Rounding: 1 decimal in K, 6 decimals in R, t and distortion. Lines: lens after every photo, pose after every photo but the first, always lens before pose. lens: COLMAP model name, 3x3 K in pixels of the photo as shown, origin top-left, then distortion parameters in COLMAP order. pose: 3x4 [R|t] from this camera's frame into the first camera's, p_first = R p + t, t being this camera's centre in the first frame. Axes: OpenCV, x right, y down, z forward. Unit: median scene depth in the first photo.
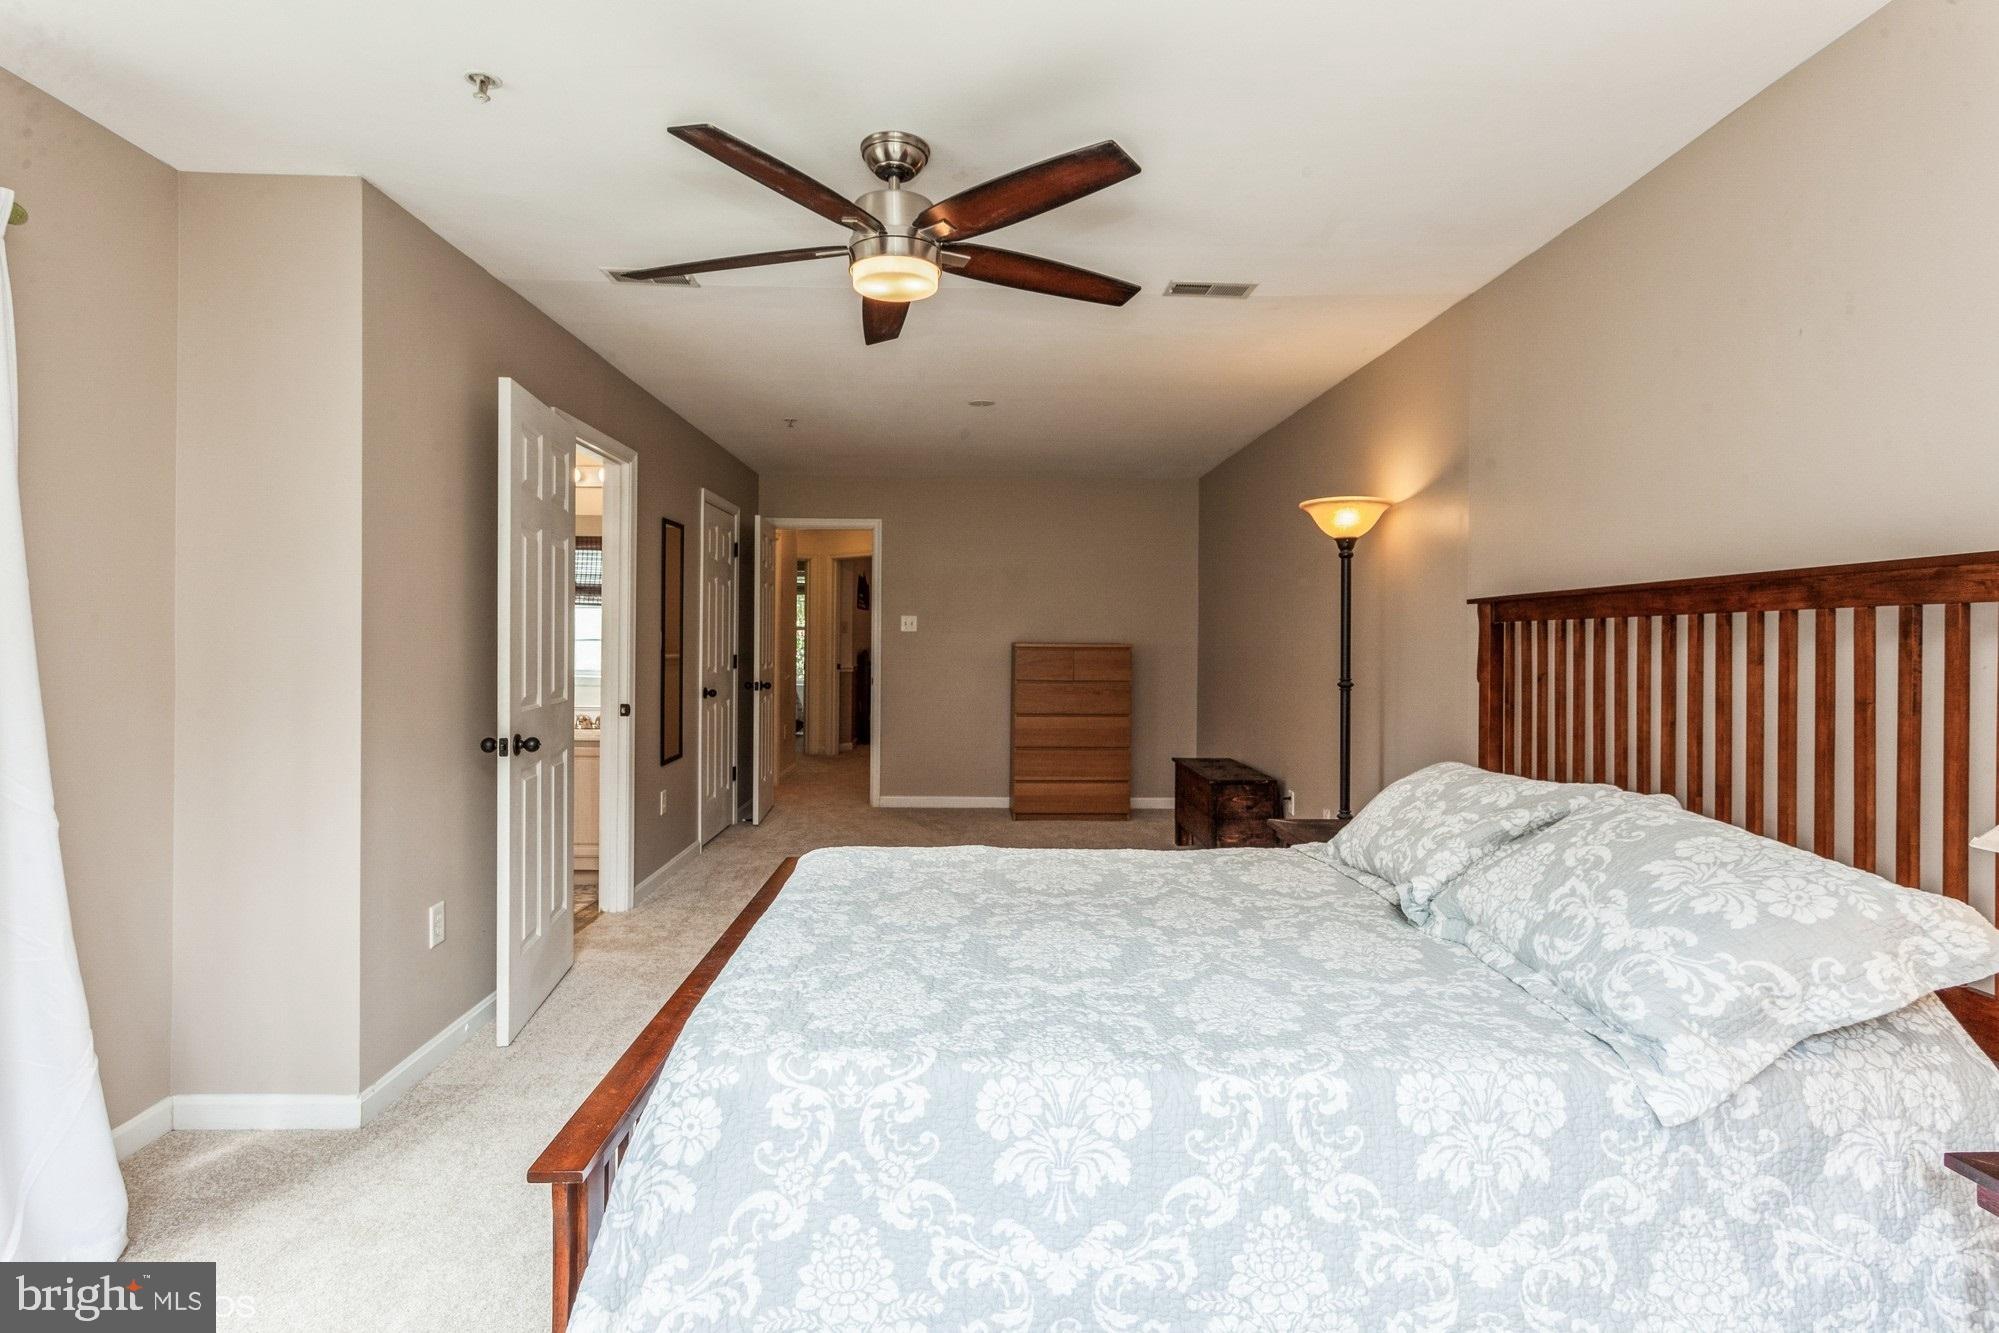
lens RADIAL K [[963.5, 0, 997.2], [0, 963.5, 647.5], [0, 0, 1]] dist [-0.000882, 0.002492]
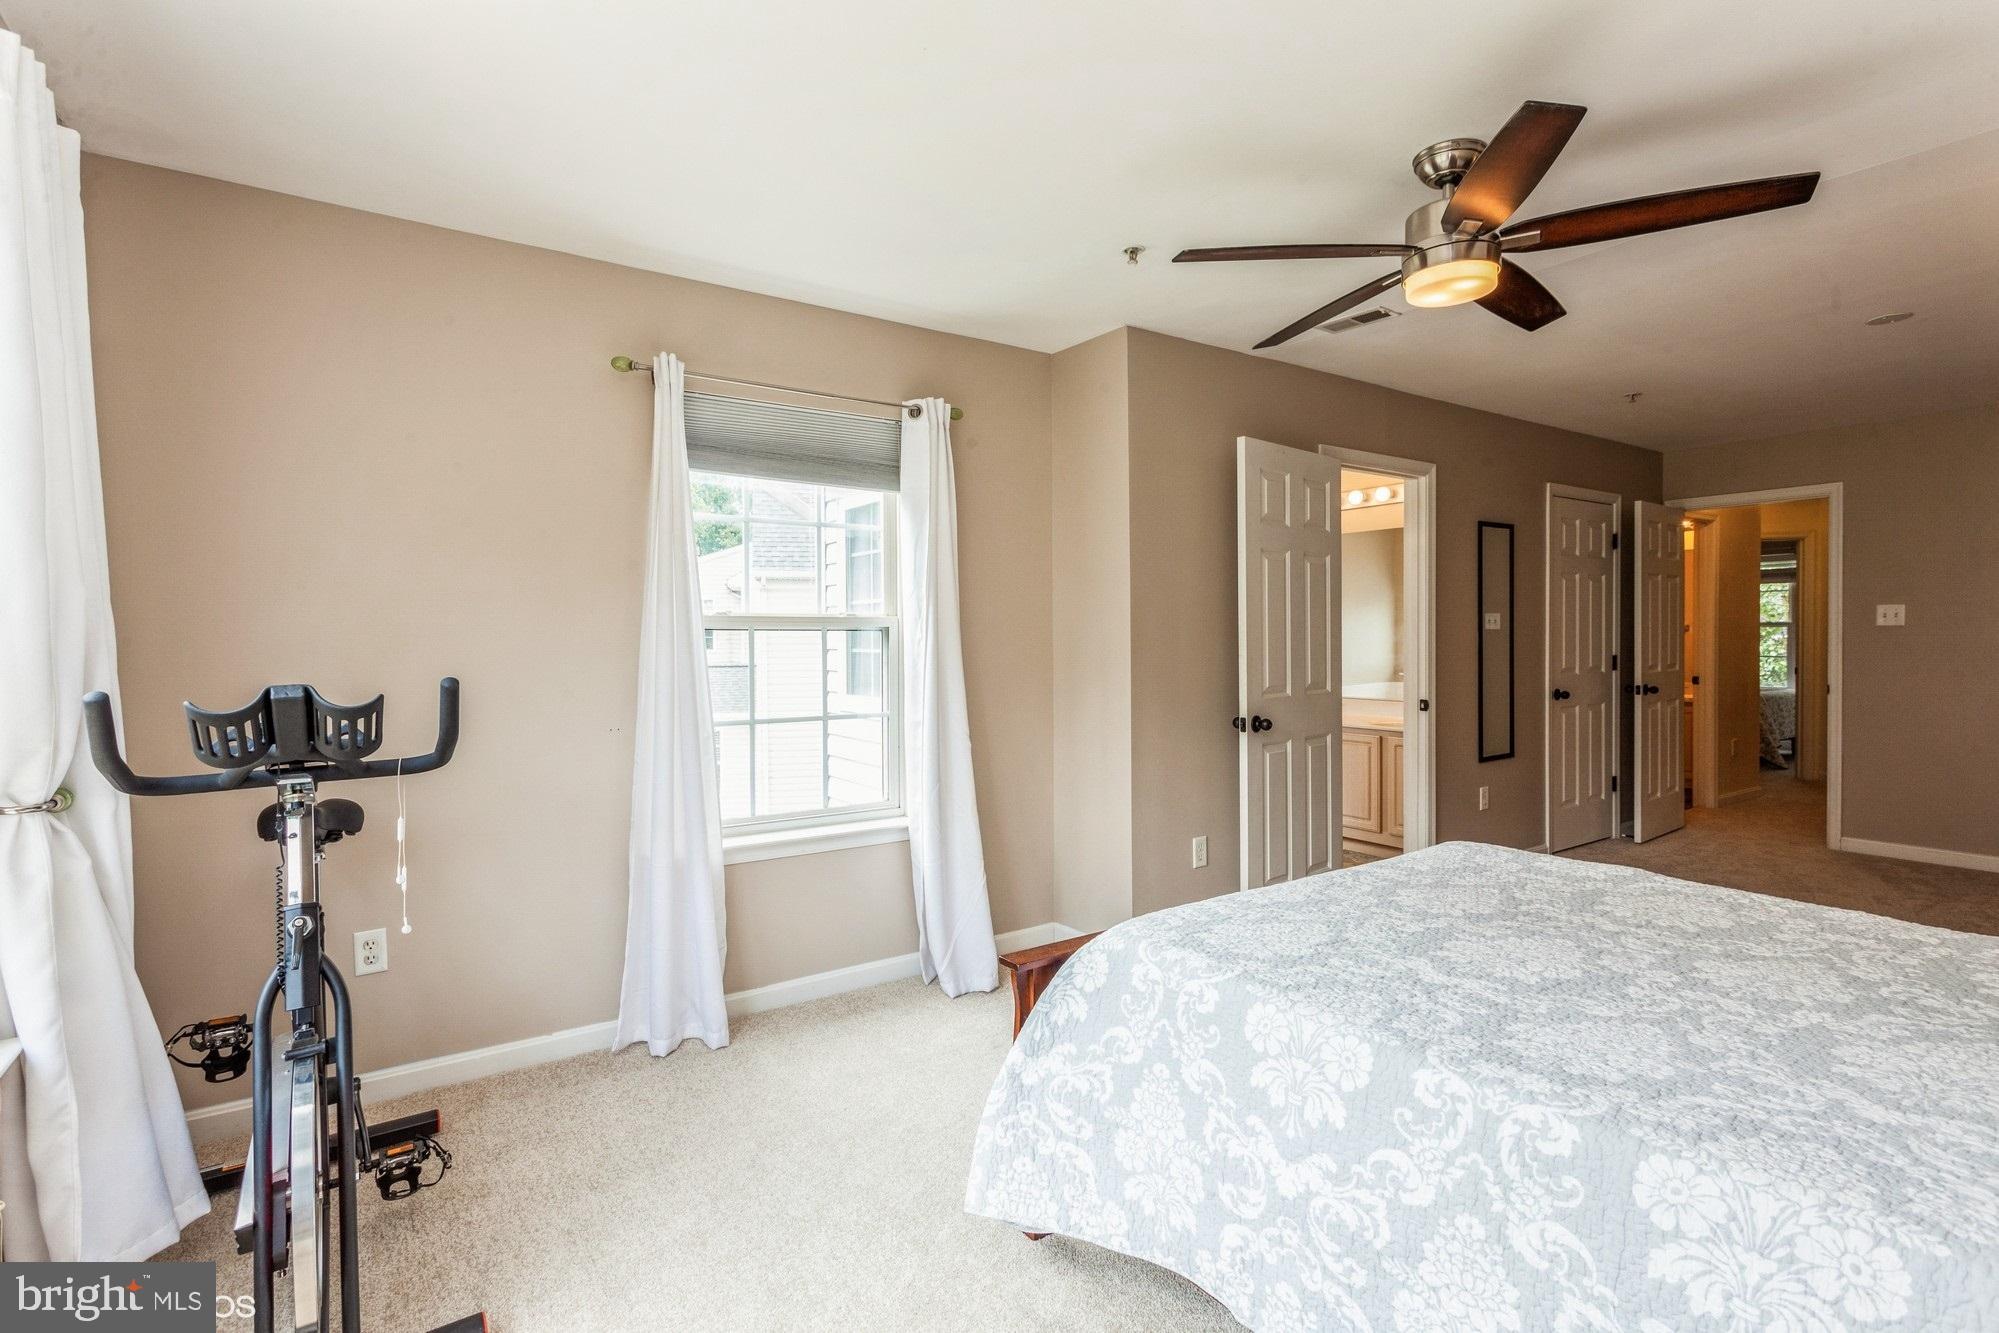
lens RADIAL K [[963.5, 0, 1029.3], [0, 963.5, 664.2], [0, 0, 1]] dist [-0.000882, 0.002492]
pose [[0.563085, 0.011062, -0.826325, 0.748781], [0.001811, 0.999891, 0.014620, 0.007248], [0.826397, -0.009728, 0.563004, 0.080285]]
